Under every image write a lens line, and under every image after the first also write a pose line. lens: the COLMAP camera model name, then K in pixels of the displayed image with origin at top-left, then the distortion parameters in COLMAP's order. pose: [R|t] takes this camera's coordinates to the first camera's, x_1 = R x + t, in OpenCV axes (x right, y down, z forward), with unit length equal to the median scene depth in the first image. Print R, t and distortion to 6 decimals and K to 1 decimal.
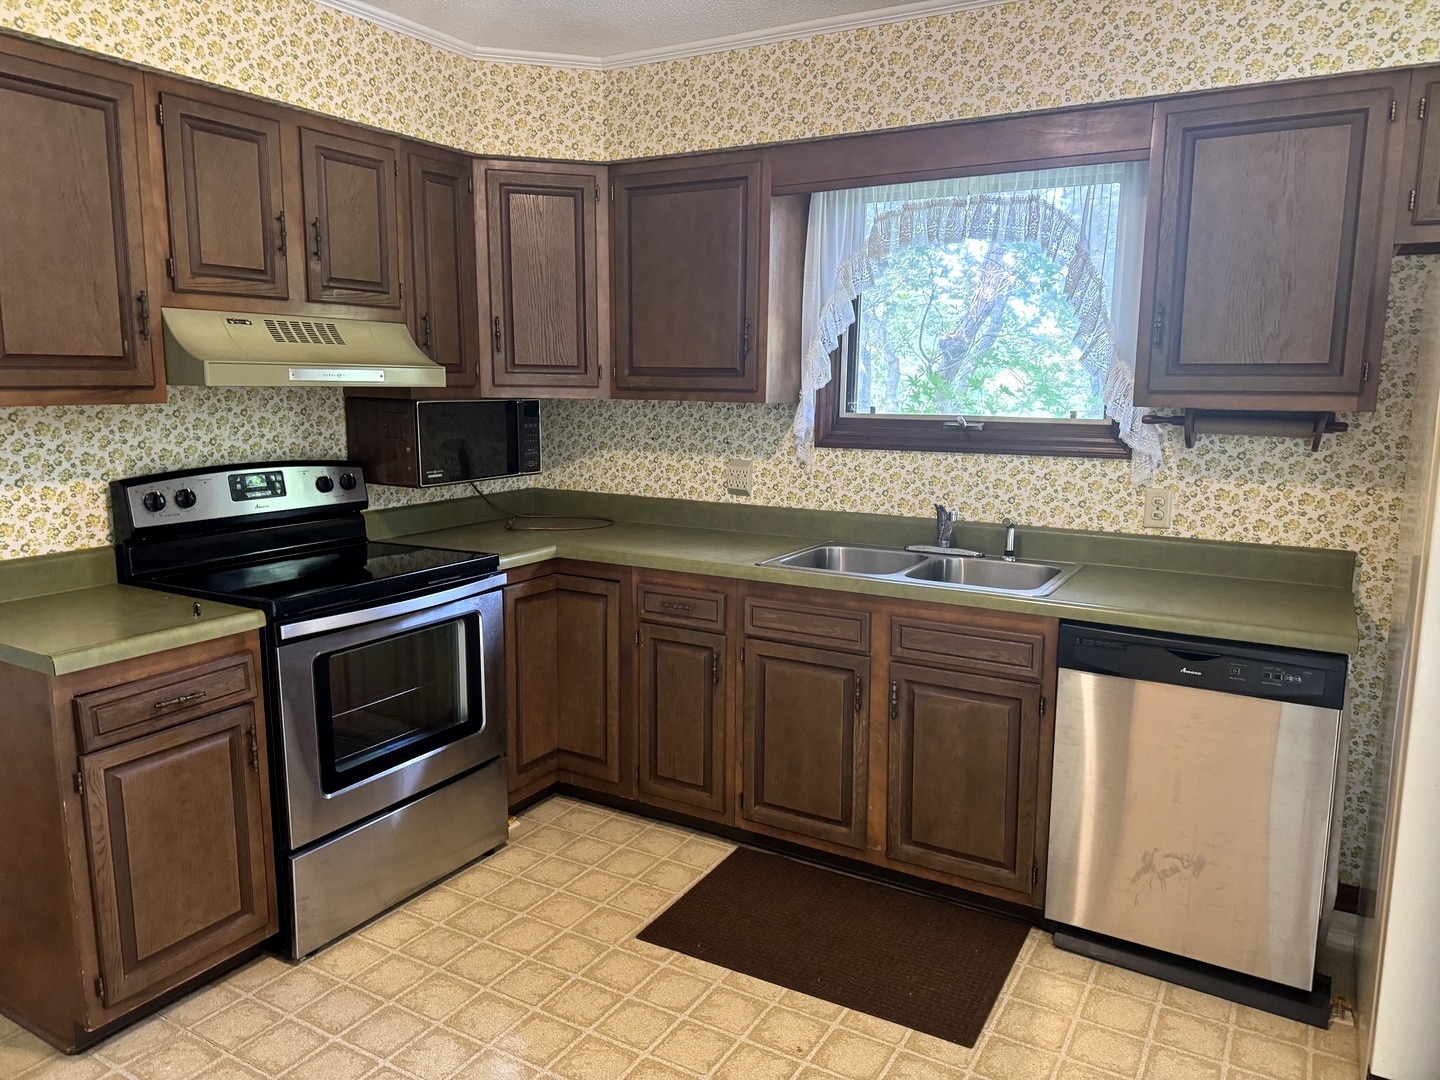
lens RADIAL K [[1045.7, 0, 745.0], [0, 1045.7, 533.1], [0, 0, 1]] dist [0.090925, -0.118541]
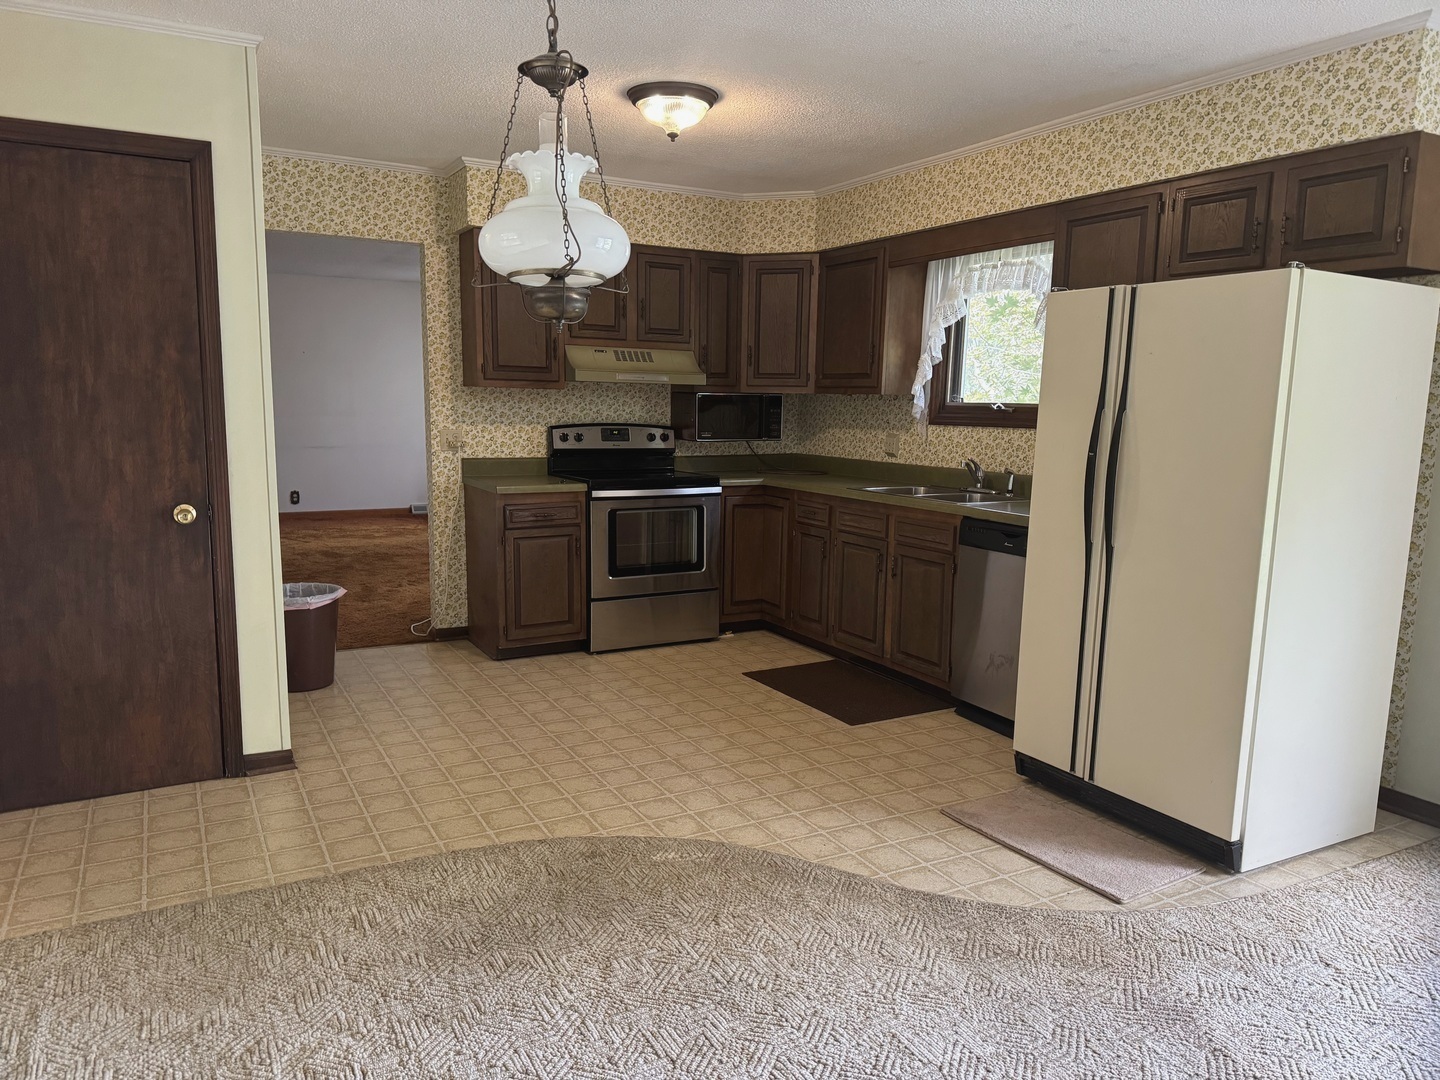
lens RADIAL K [[1020.8, 0, 699.6], [0, 1020.8, 537.3], [0, 0, 1]] dist [0.128125, -0.129563]
pose [[0.852508, 0.078473, -0.516791, 0.632781], [-0.087159, 0.996166, 0.007485, 0.110892], [0.515397, 0.038662, 0.856079, -0.509100]]
